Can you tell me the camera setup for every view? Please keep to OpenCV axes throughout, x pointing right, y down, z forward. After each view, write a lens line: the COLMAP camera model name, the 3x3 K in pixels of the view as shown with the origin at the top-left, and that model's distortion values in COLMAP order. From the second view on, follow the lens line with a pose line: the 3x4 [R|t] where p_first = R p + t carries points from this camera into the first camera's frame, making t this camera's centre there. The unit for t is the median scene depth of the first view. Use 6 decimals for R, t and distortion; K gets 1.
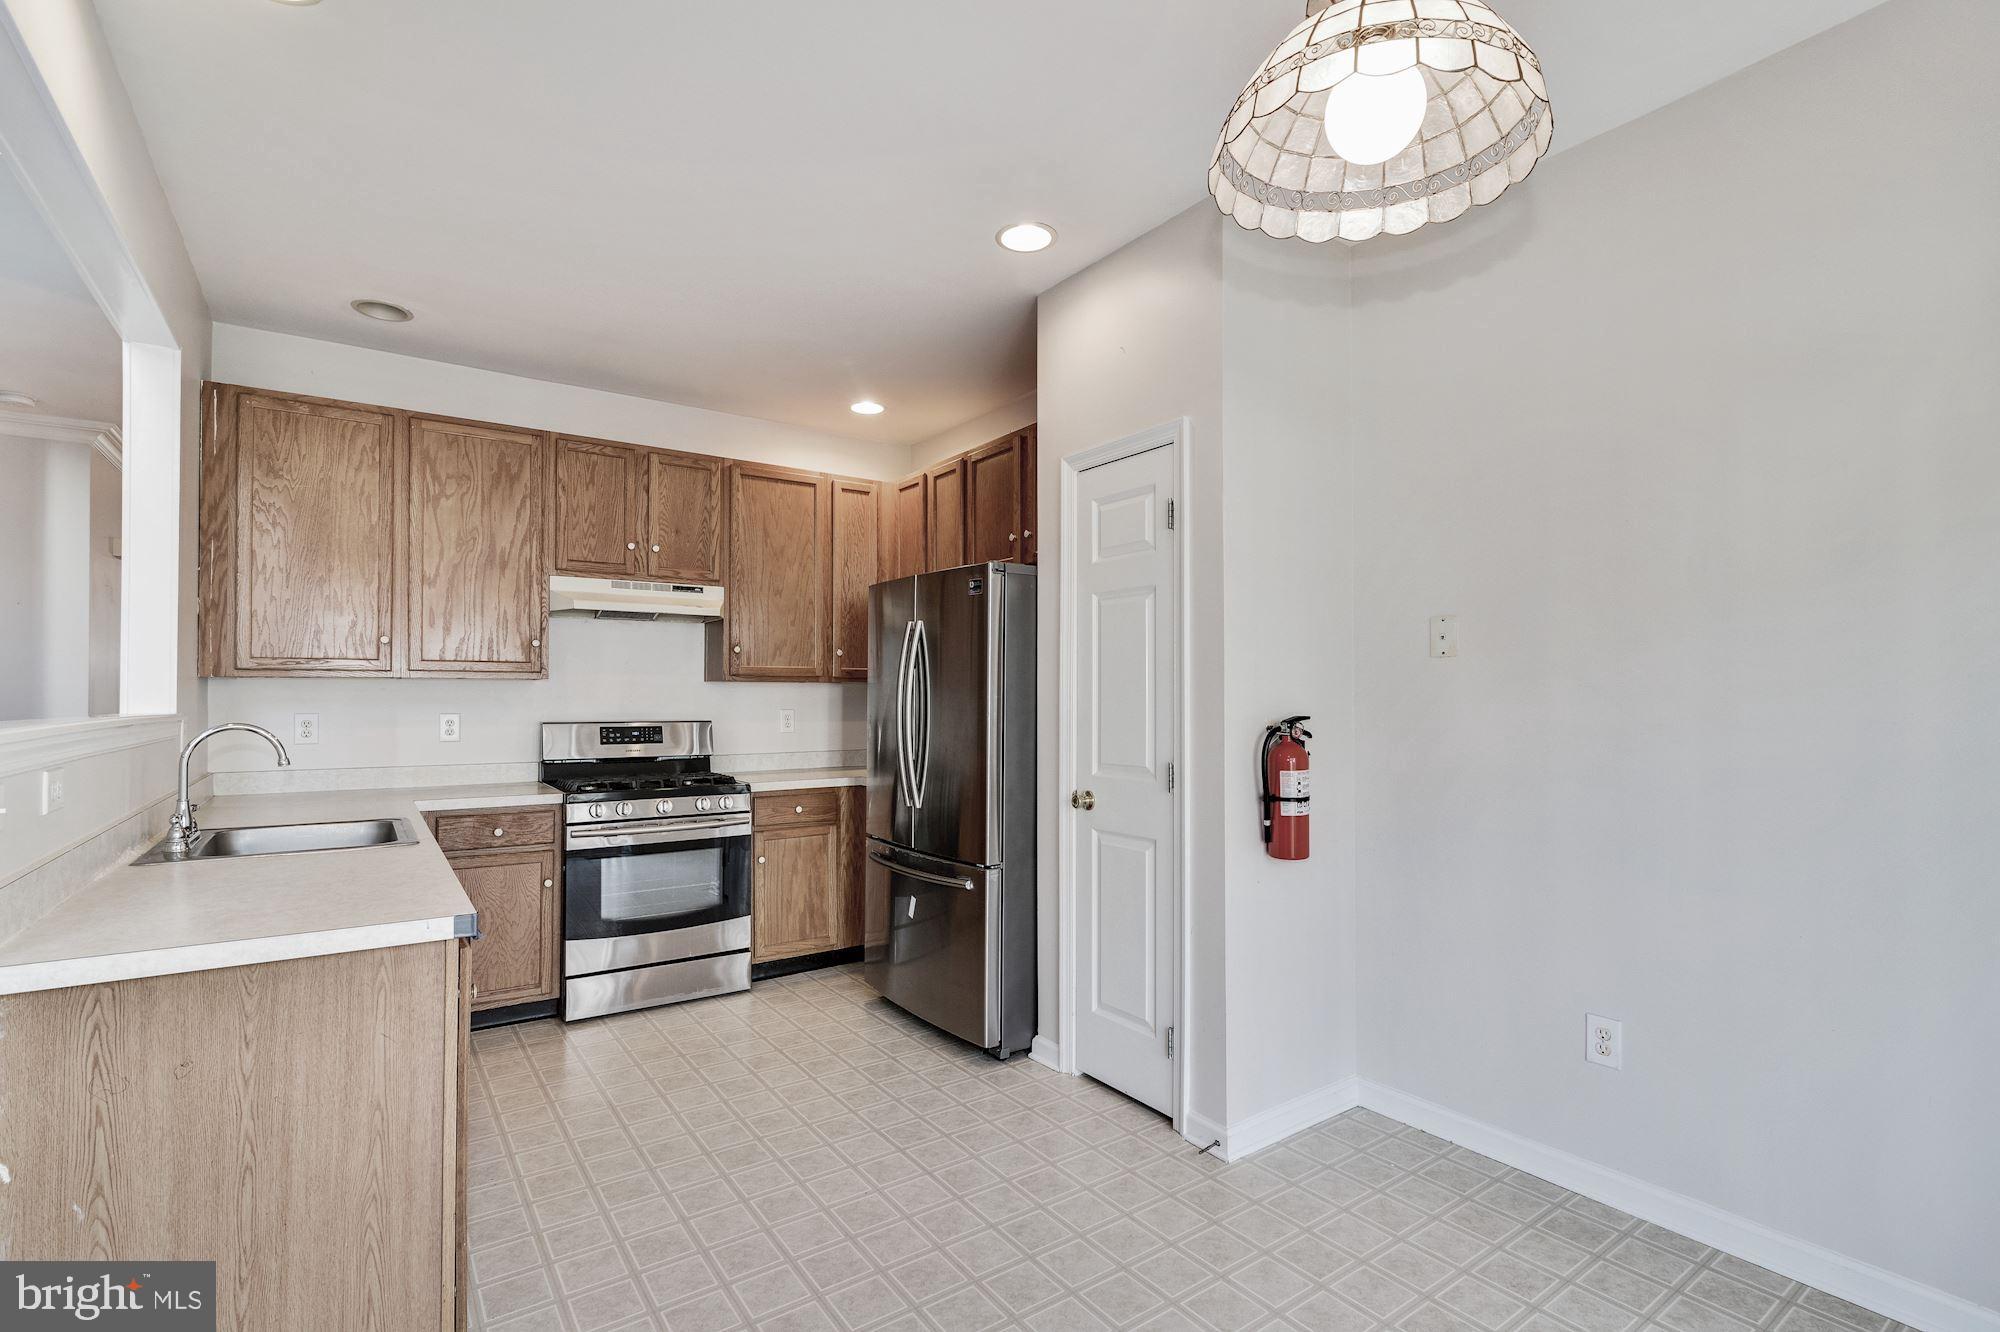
lens RADIAL K [[926.6, 0, 1007.0], [0, 926.6, 686.2], [0, 0, 1]] dist [-0.001338, 0.000547]
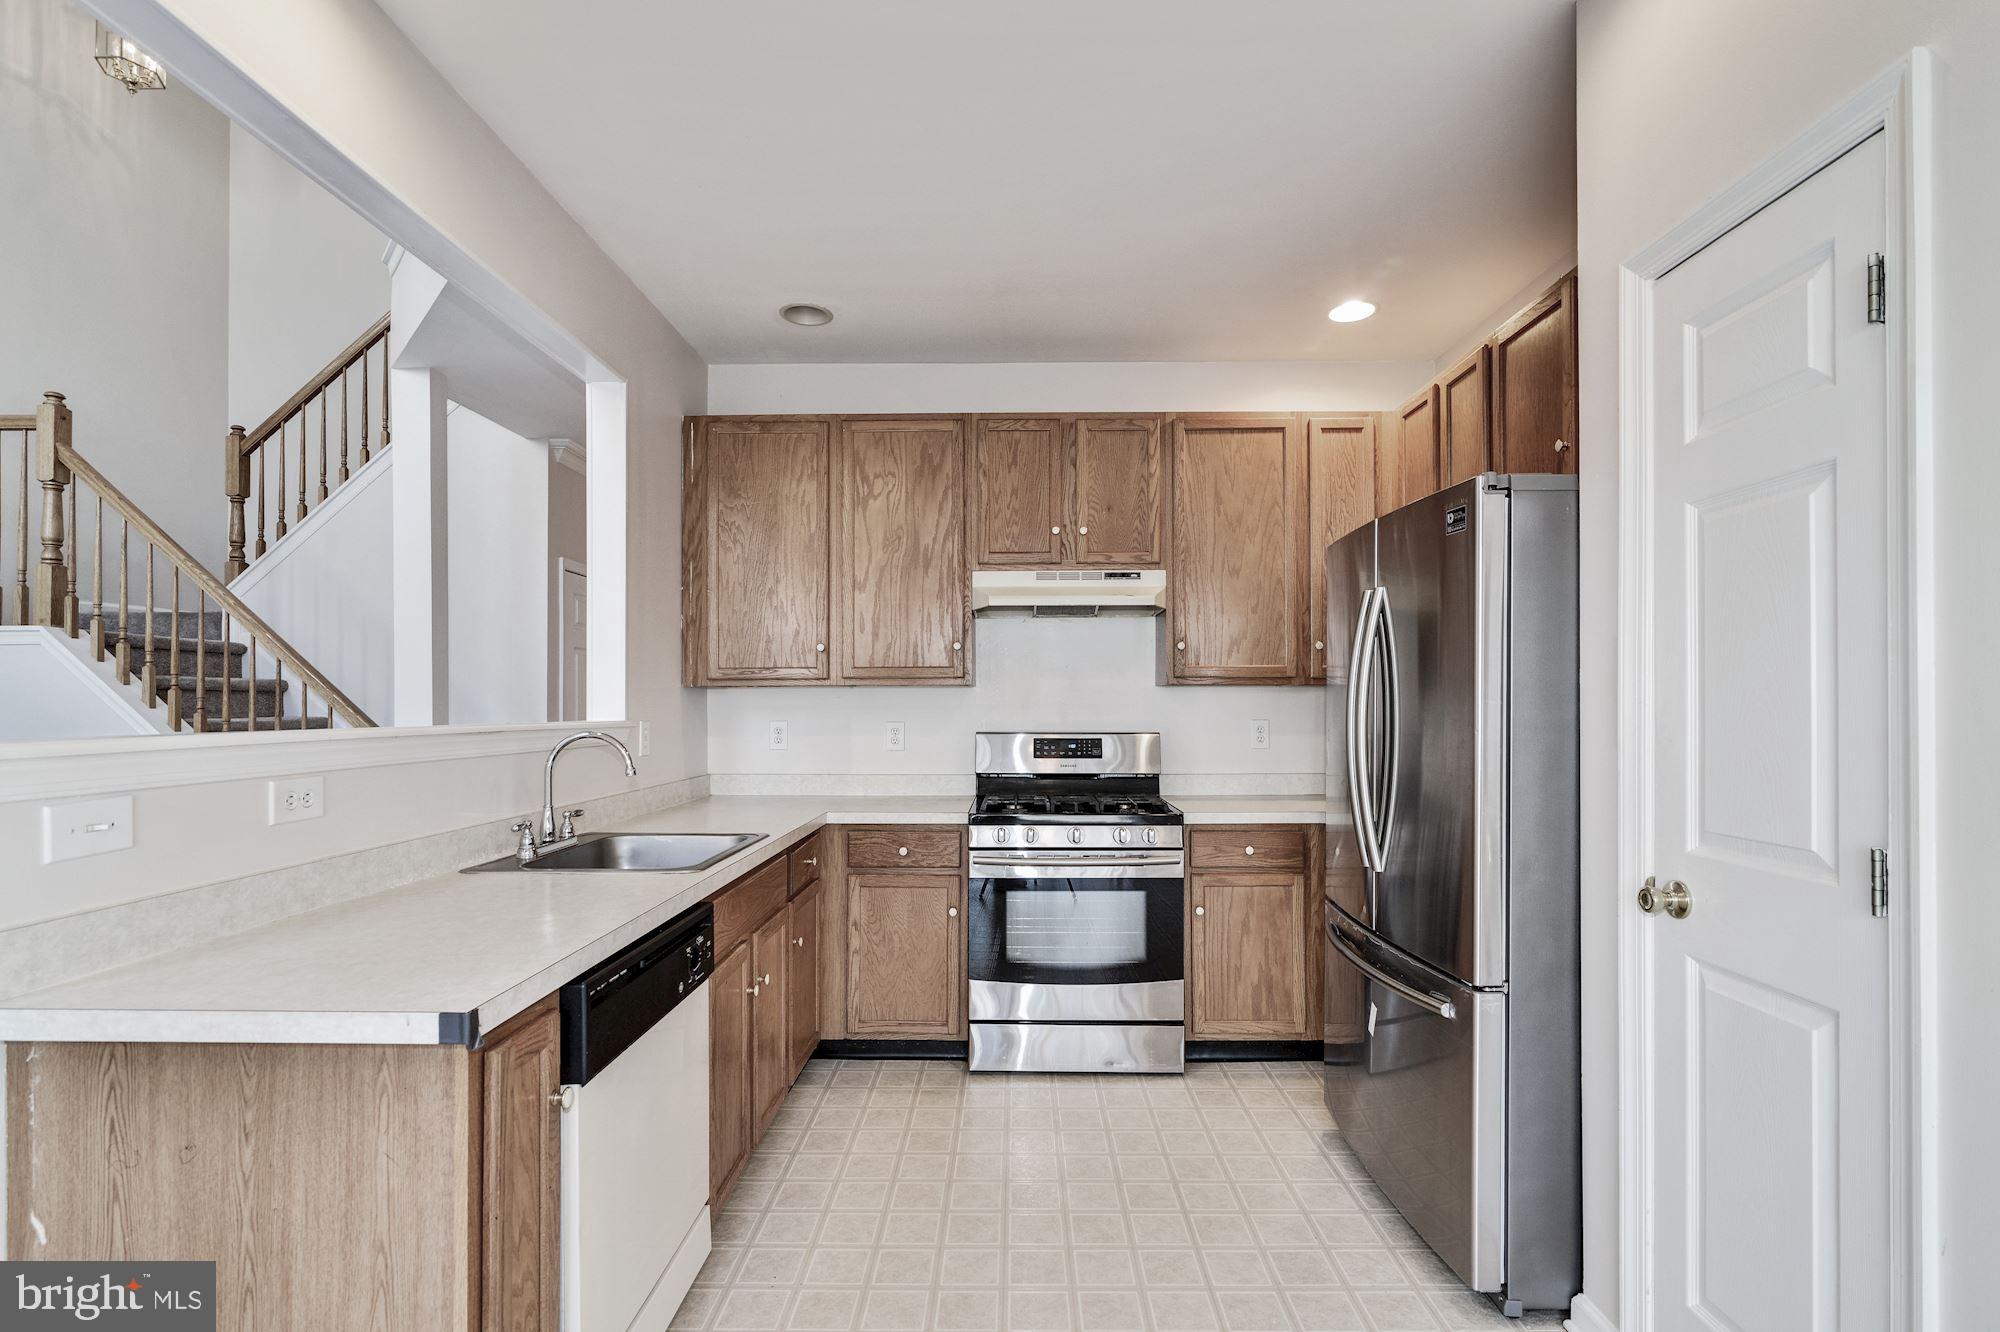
lens RADIAL K [[926.6, 0, 1009.4], [0, 926.6, 699.1], [0, 0, 1]] dist [-0.001338, 0.000547]
pose [[0.809019, -0.005795, -0.587754, 0.073159], [0.008866, 0.999958, 0.002346, 0.004615], [0.587716, -0.007109, 0.809036, 0.288105]]
